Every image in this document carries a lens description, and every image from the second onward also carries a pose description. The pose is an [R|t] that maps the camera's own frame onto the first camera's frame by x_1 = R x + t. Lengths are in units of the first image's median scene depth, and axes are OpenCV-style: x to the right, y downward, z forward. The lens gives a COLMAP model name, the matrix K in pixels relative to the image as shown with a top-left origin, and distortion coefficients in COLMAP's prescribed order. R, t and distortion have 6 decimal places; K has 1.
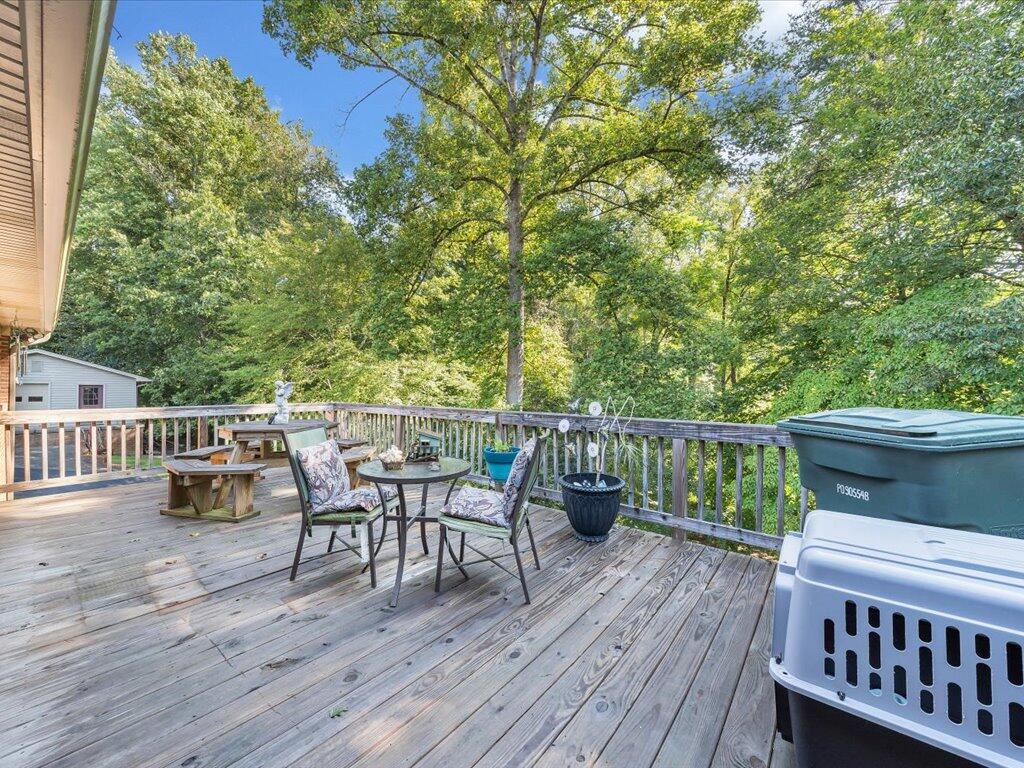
lens RADIAL K [[392.6, 0, 503.7], [0, 392.6, 385.3], [0, 0, 1]] dist [-0.002330, -0.000128]
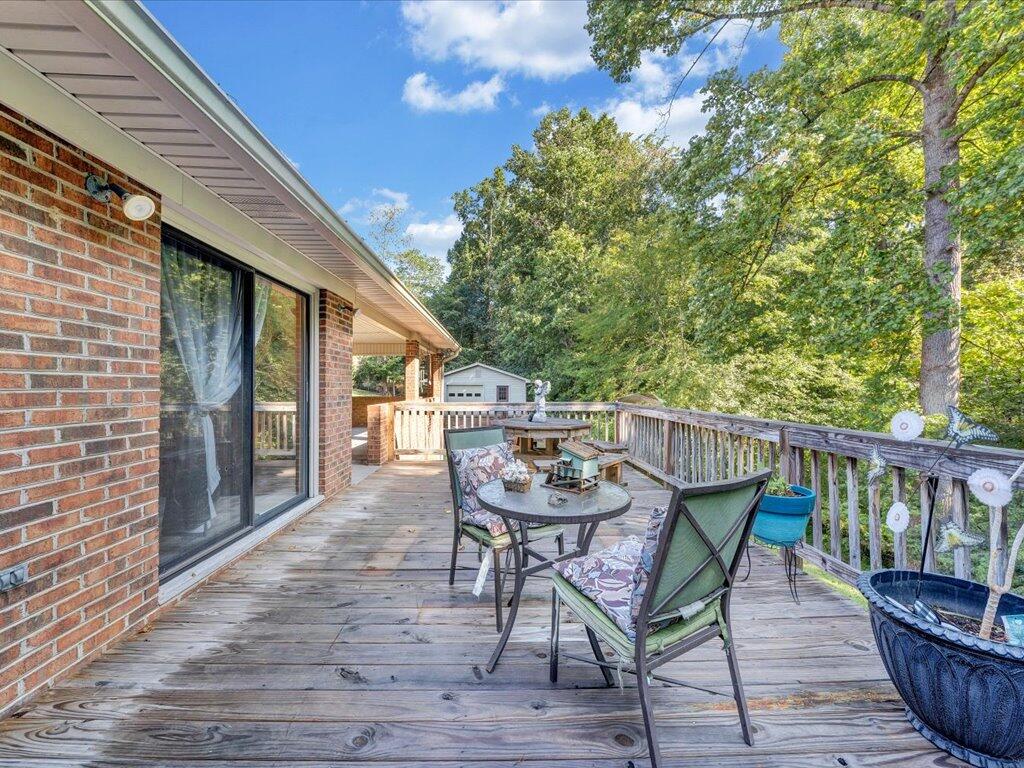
lens RADIAL K [[392.6, 0, 503.7], [0, 392.6, 385.3], [0, 0, 1]] dist [-0.002330, -0.000128]
pose [[0.654842, -0.005387, -0.755746, 0.092337], [0.004946, 0.999984, -0.002842, 0.002800], [0.755749, -0.001877, 0.654858, 0.152000]]
